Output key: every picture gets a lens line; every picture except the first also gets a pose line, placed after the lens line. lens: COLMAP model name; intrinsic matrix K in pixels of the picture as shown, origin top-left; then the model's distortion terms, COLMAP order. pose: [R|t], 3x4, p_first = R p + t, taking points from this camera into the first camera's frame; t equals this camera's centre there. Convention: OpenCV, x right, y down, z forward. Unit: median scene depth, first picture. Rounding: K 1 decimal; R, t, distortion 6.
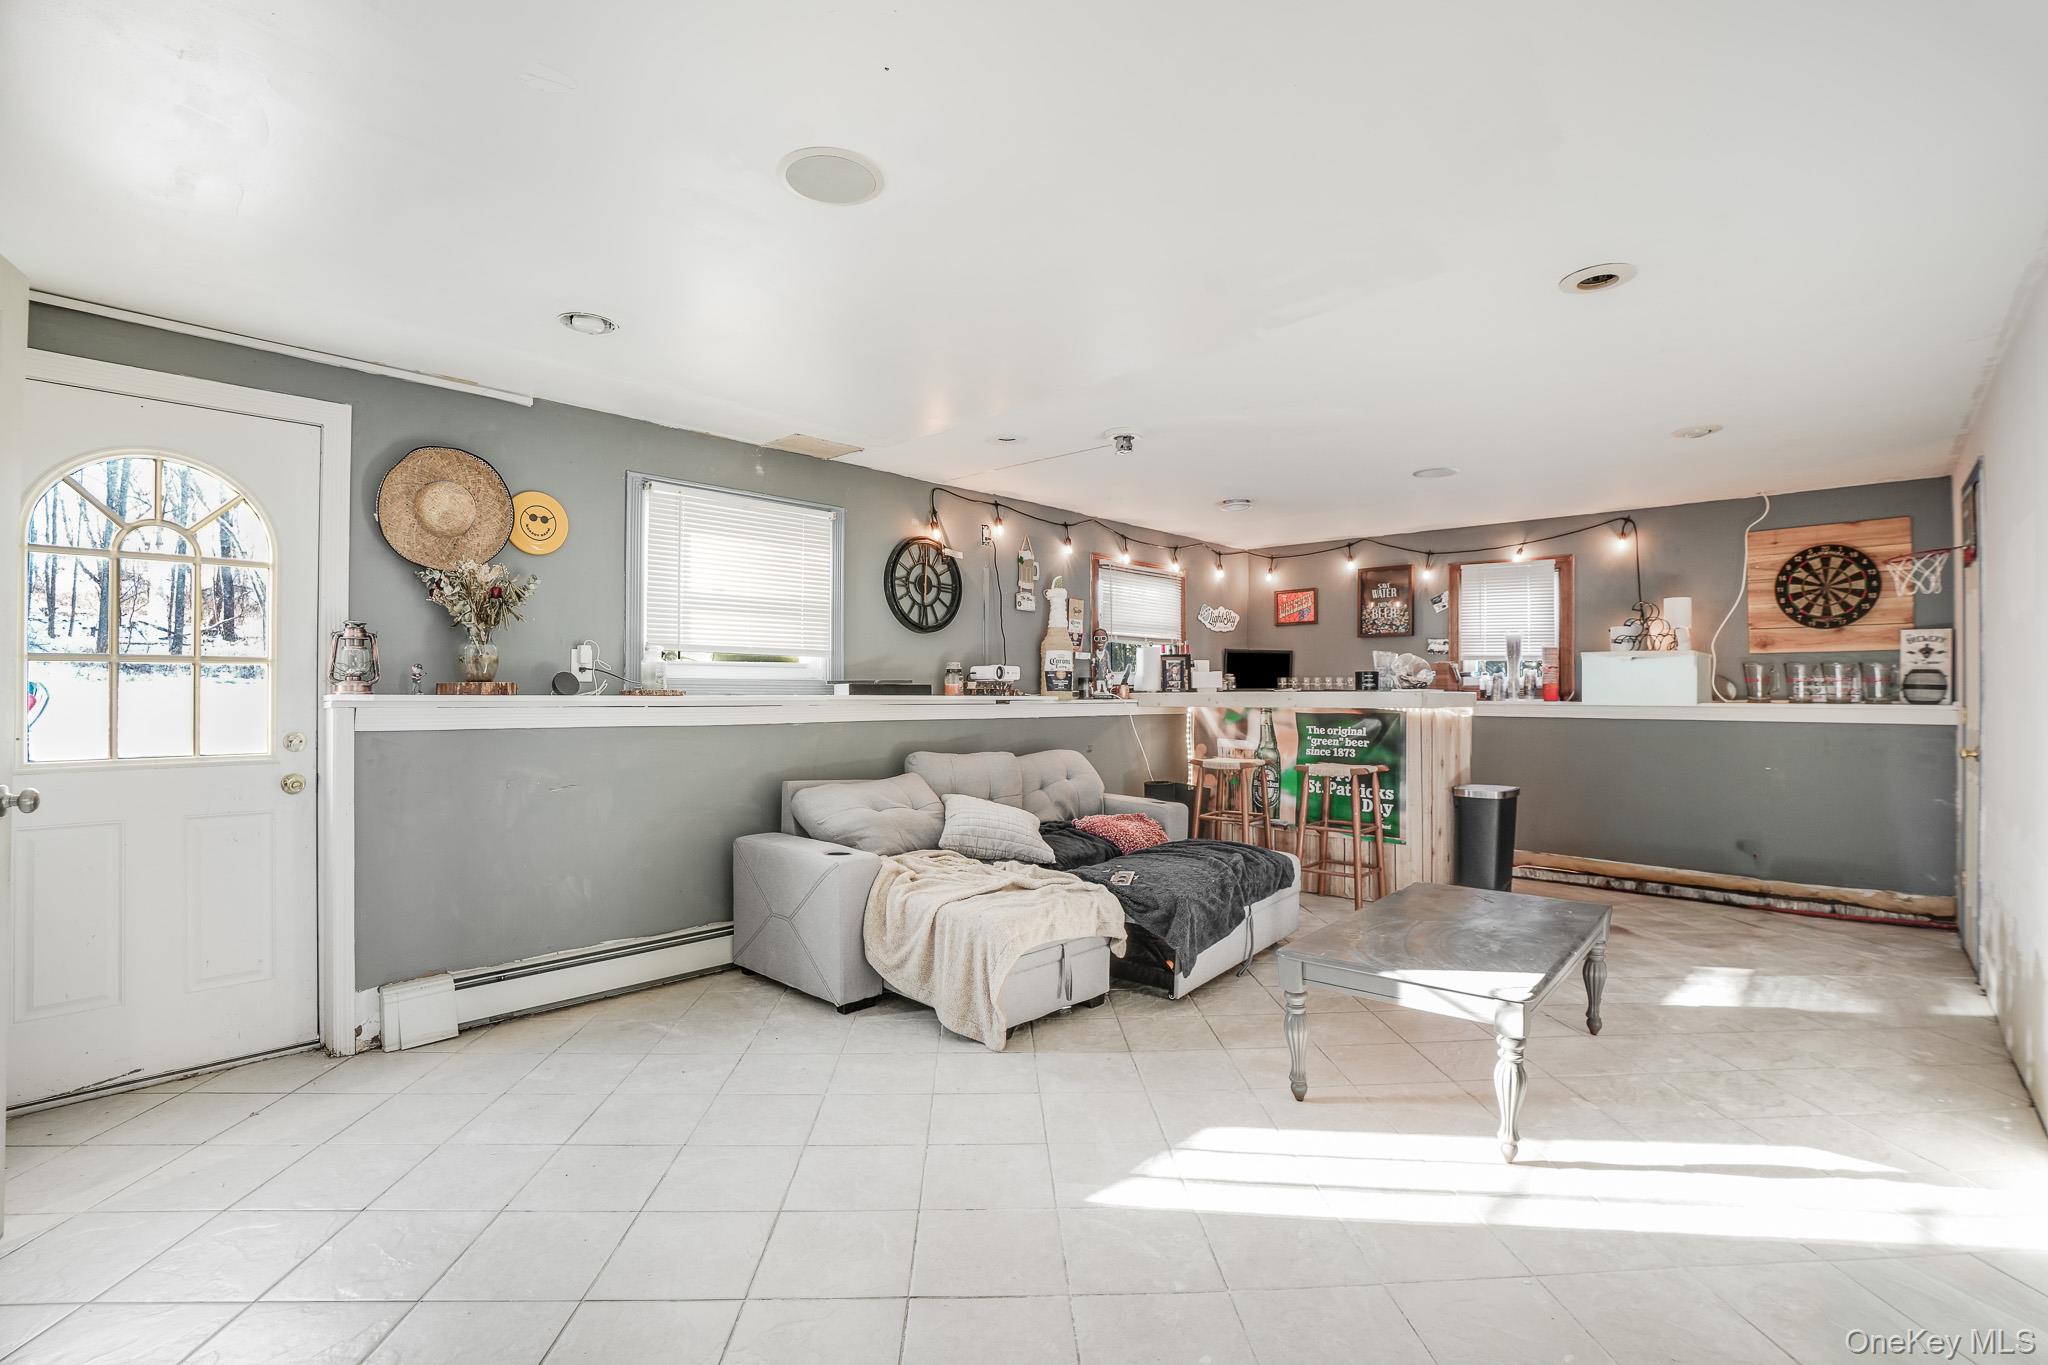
lens RADIAL K [[980.3, 0, 1023.5], [0, 980.3, 658.3], [0, 0, 1]] dist [-0.050142, 0.020907]
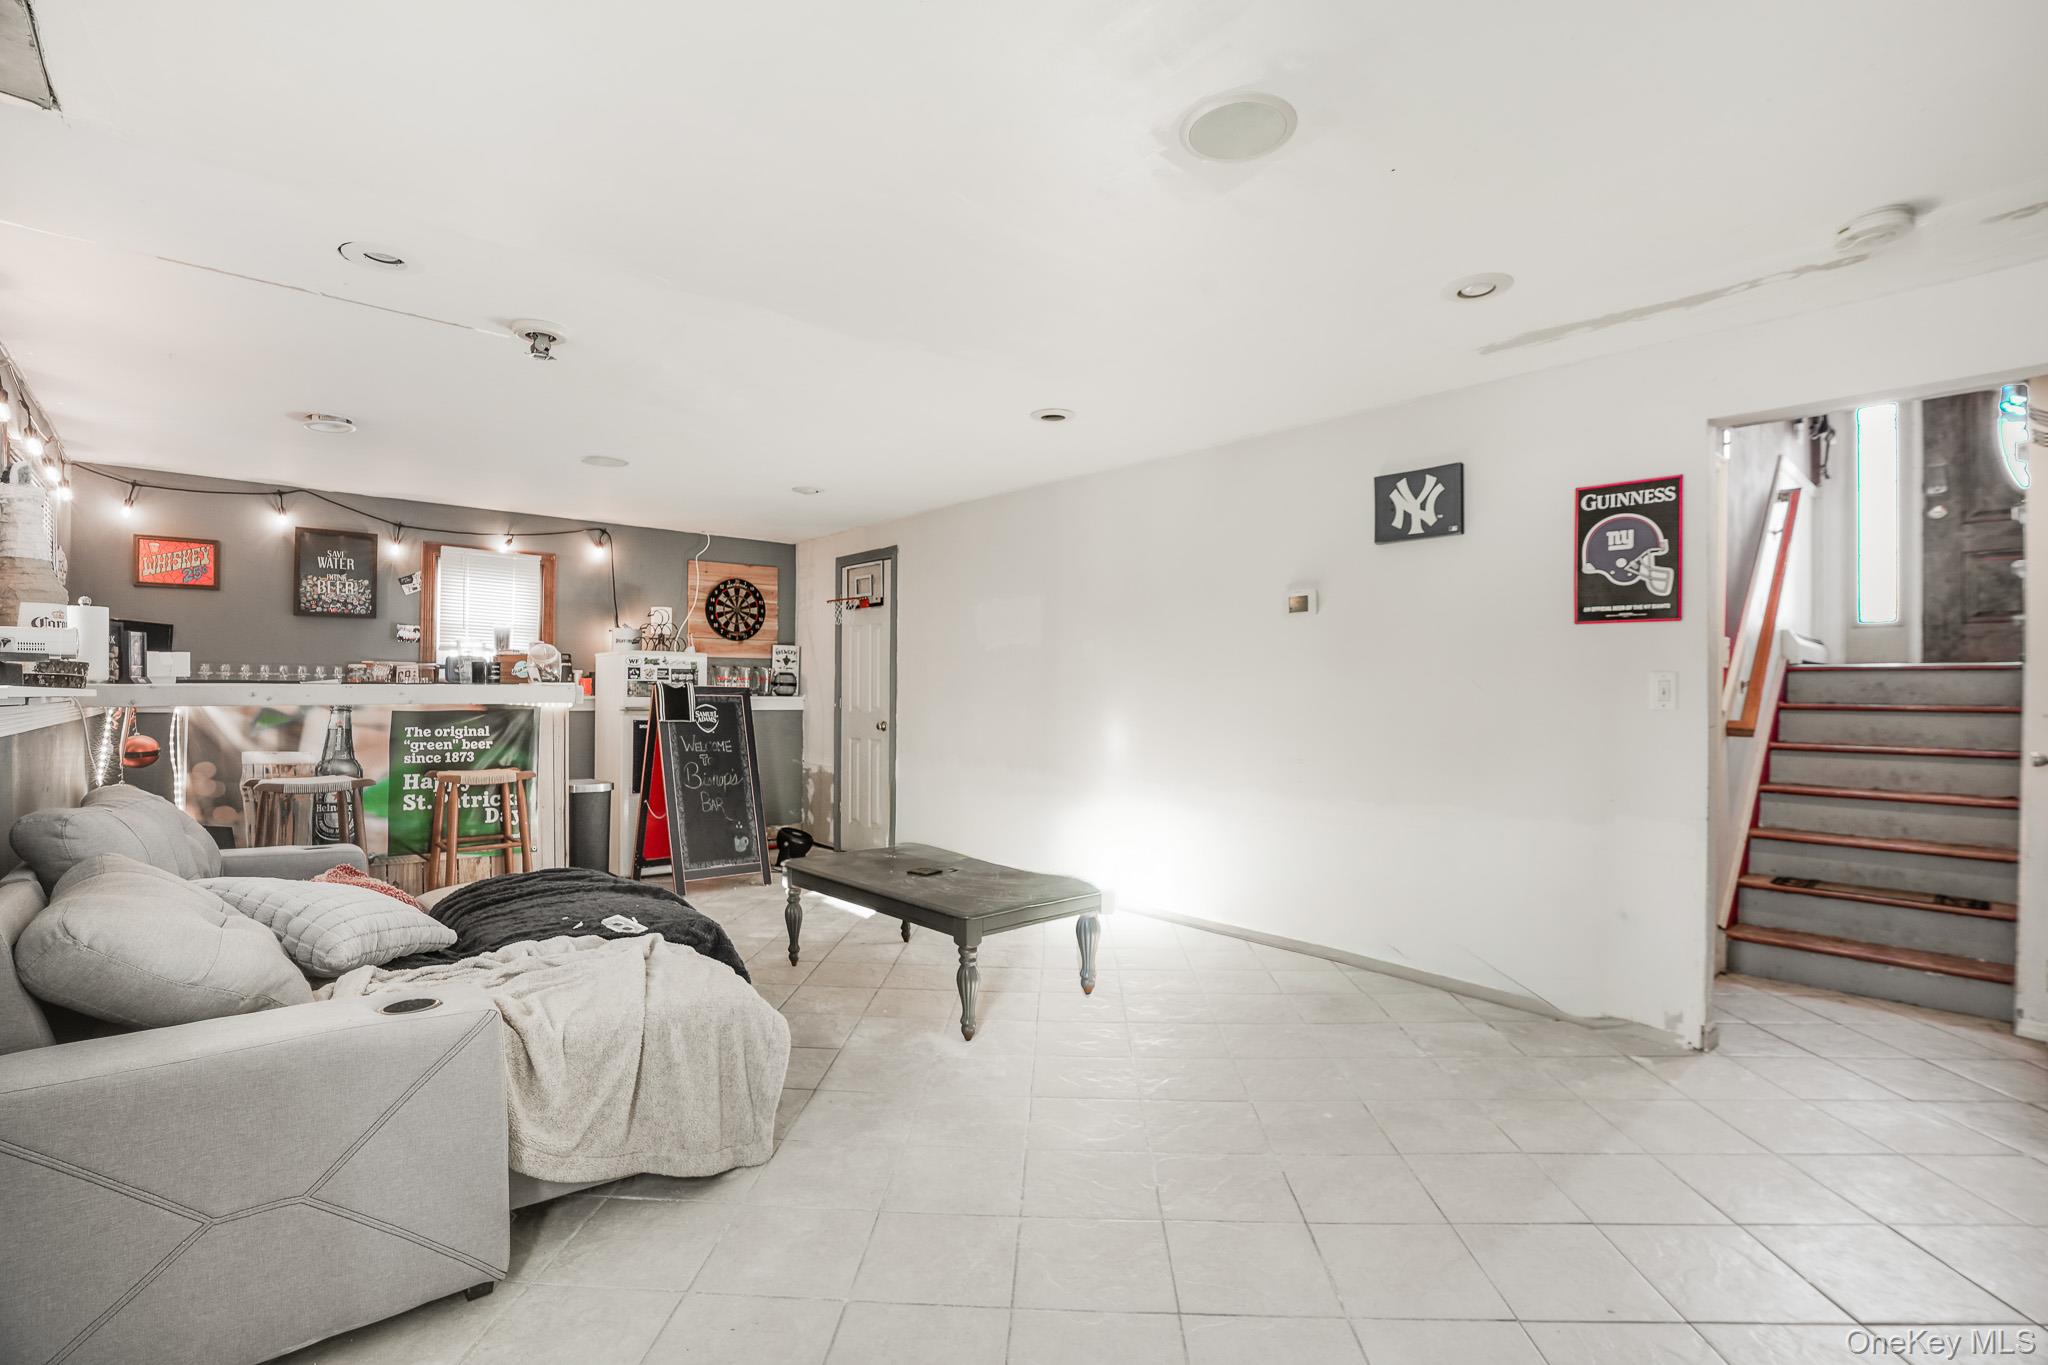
lens RADIAL K [[955.3, 0, 1018.7], [0, 955.3, 683.4], [0, 0, 1]] dist [-0.065750, 0.024736]
pose [[0.086033, 0.006869, 0.996269, -0.434745], [-0.038937, 0.999235, -0.003527, 0.017173], [-0.995531, -0.038489, 0.086235, 0.450733]]
